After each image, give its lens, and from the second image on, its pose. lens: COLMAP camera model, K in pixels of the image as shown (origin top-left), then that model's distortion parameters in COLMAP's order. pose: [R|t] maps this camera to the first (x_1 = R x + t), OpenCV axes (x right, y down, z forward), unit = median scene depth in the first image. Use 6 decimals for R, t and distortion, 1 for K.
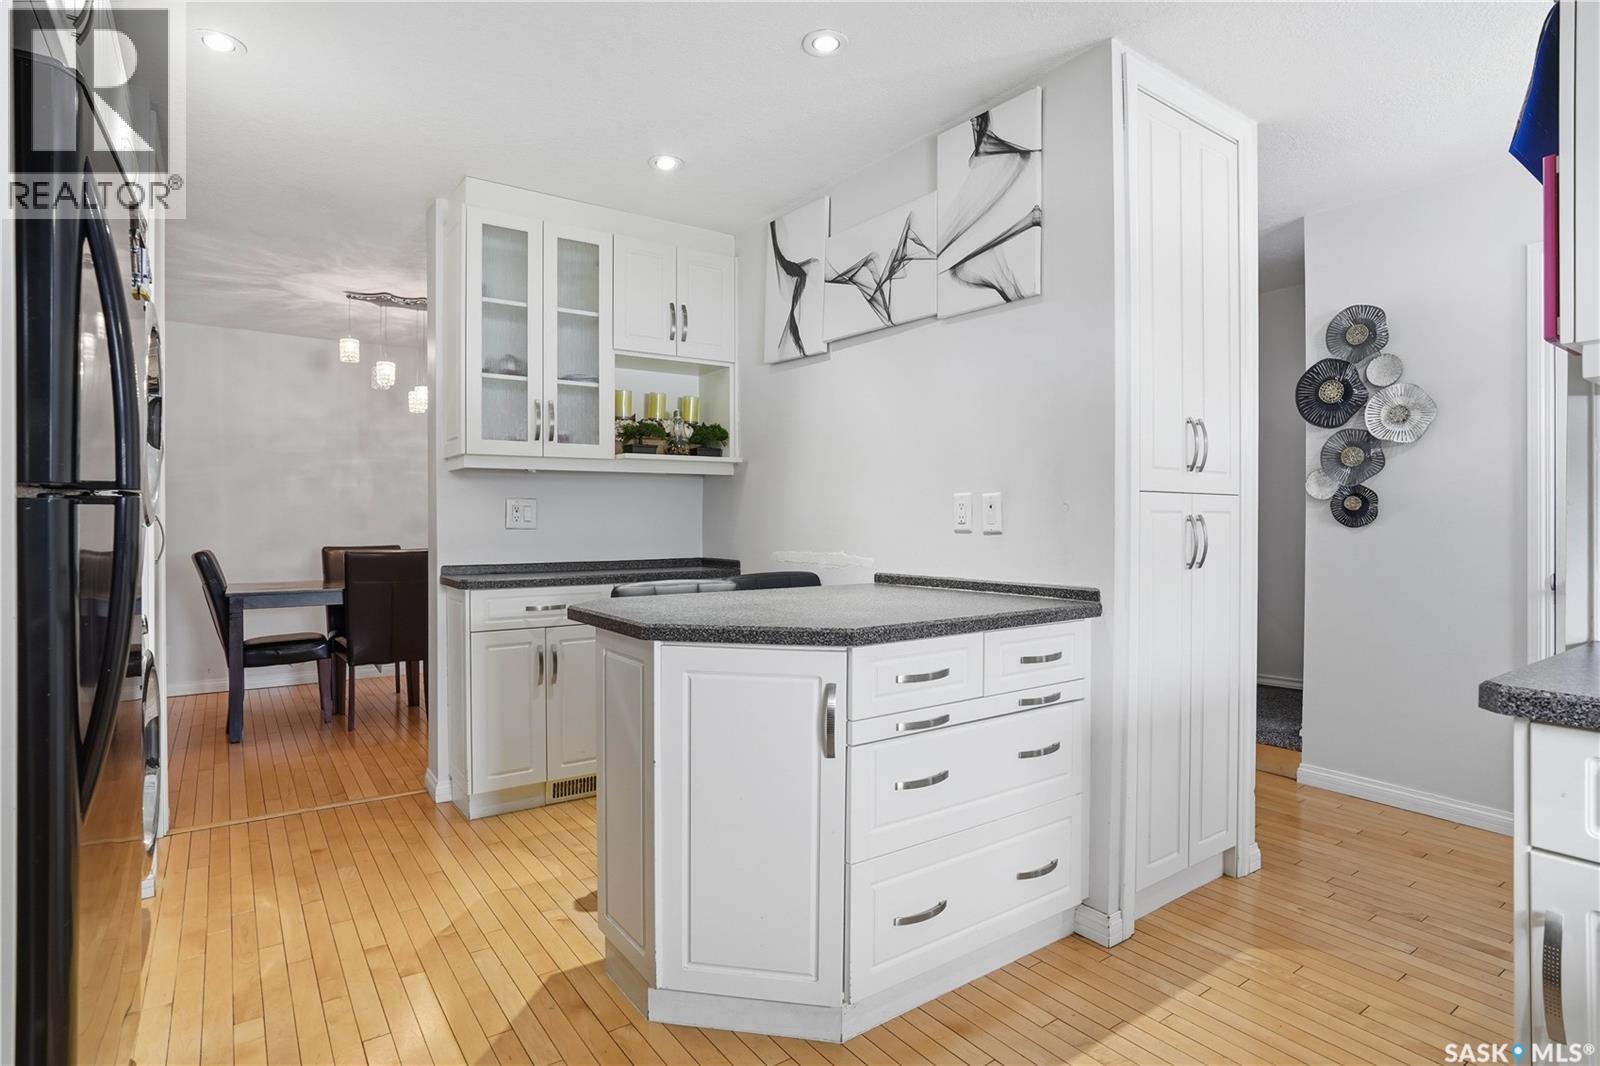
lens RADIAL K [[839.7, 0, 781.9], [0, 839.7, 528.3], [0, 0, 1]] dist [-0.036141, 0.013291]
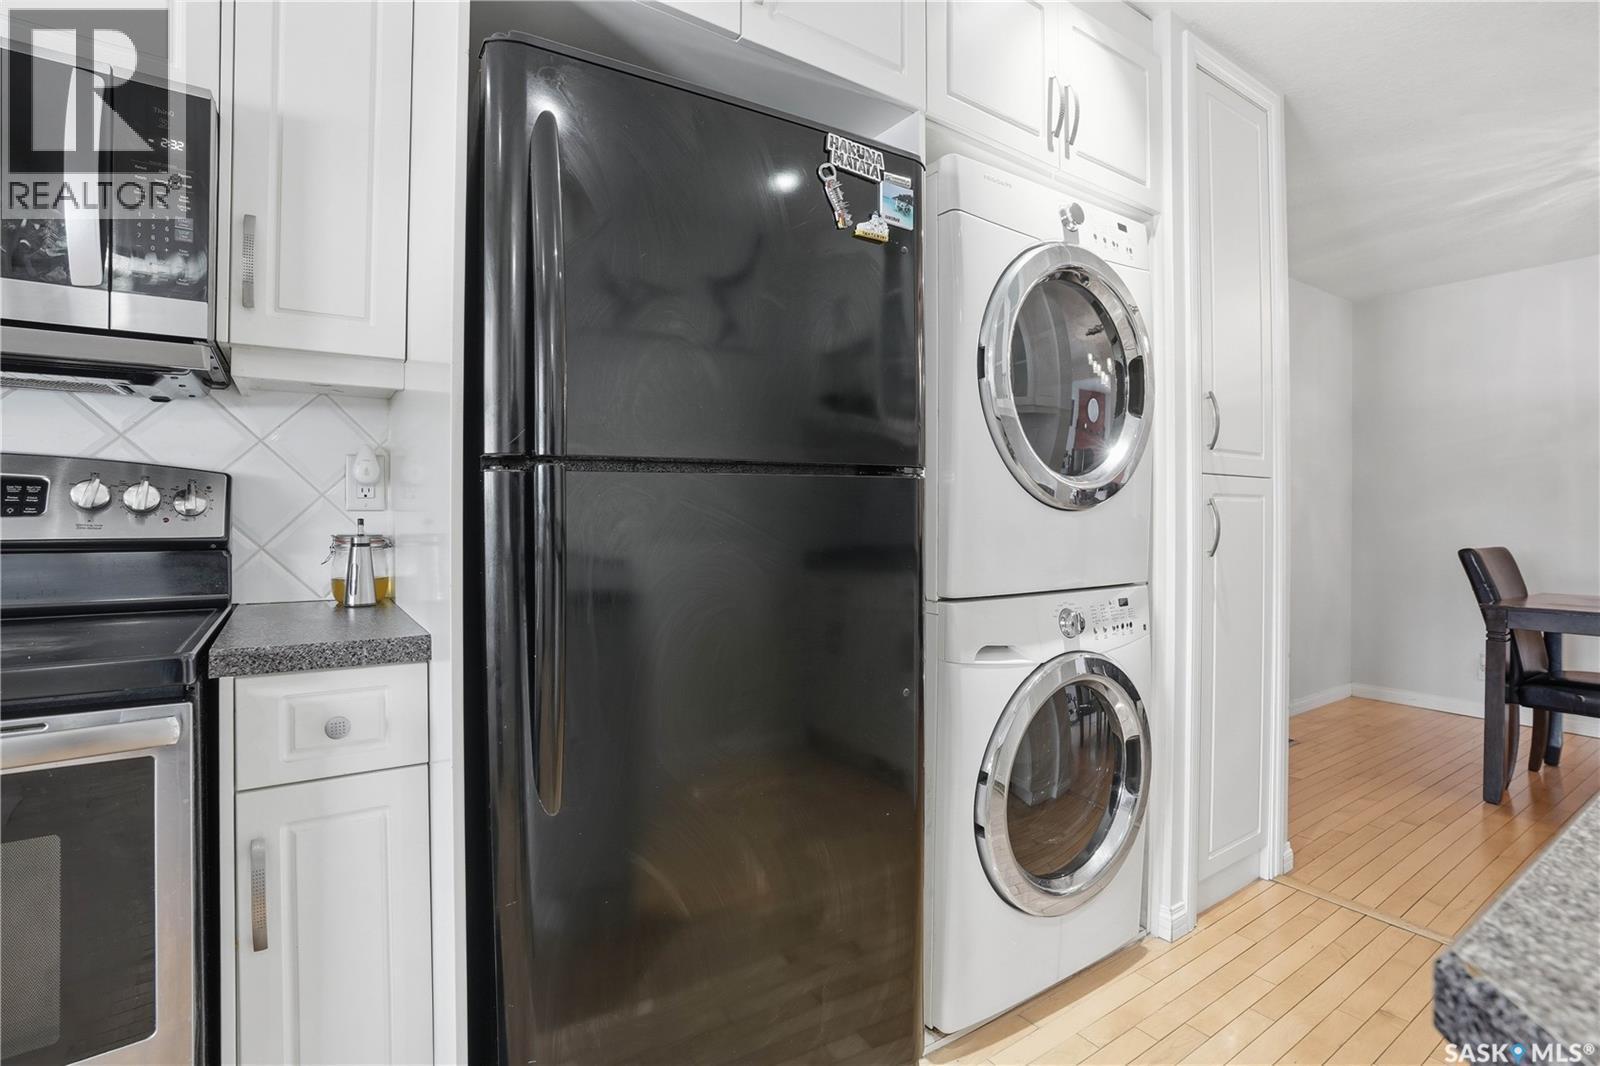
lens RADIAL K [[756.9, 0, 804.7], [0, 756.9, 516.2], [0, 0, 1]] dist [-0.057129, 0.018006]
pose [[-0.005337, 0.000537, -0.999986, 0.006565], [-0.009907, 0.999951, 0.000590, 0.005399], [0.999937, 0.009910, -0.005331, 0.561784]]
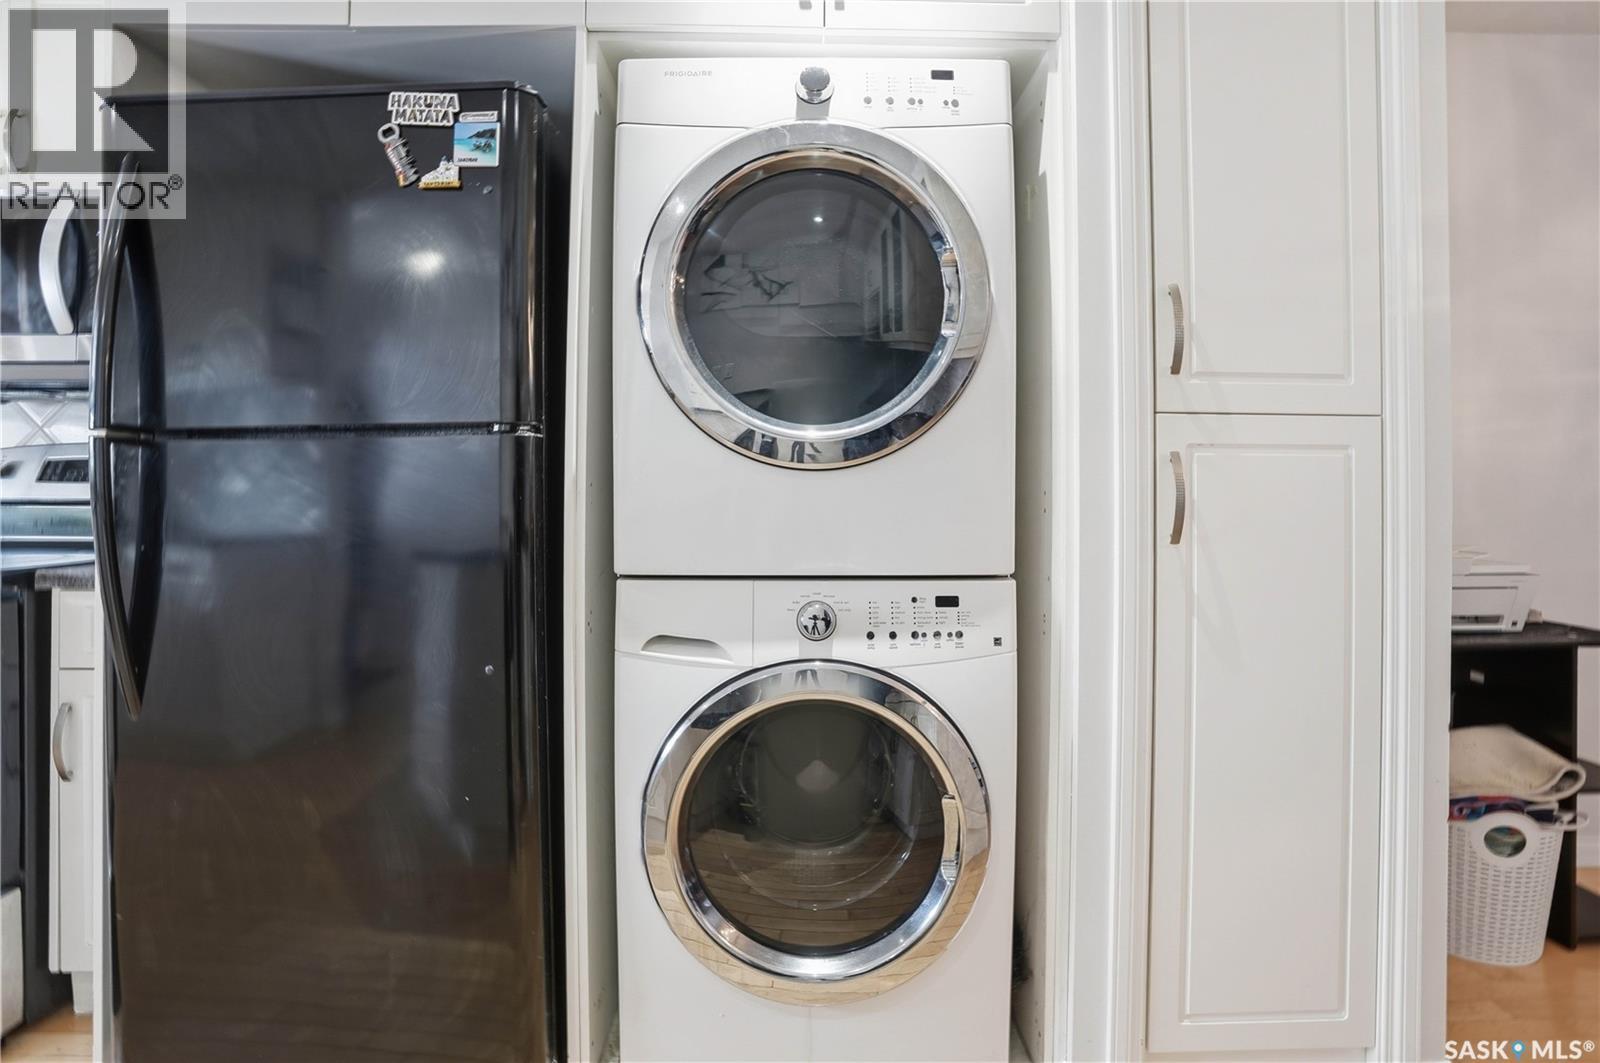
lens RADIAL K [[760.2, 0, 767.2], [0, 760.2, 481.6], [0, 0, 1]] dist [-0.040281, 0.006316]
pose [[-0.558267, -0.010176, -0.829599, -0.196964], [-0.009081, 0.999940, -0.006154, 0.008106], [0.829612, 0.004098, -0.558326, 1.000626]]
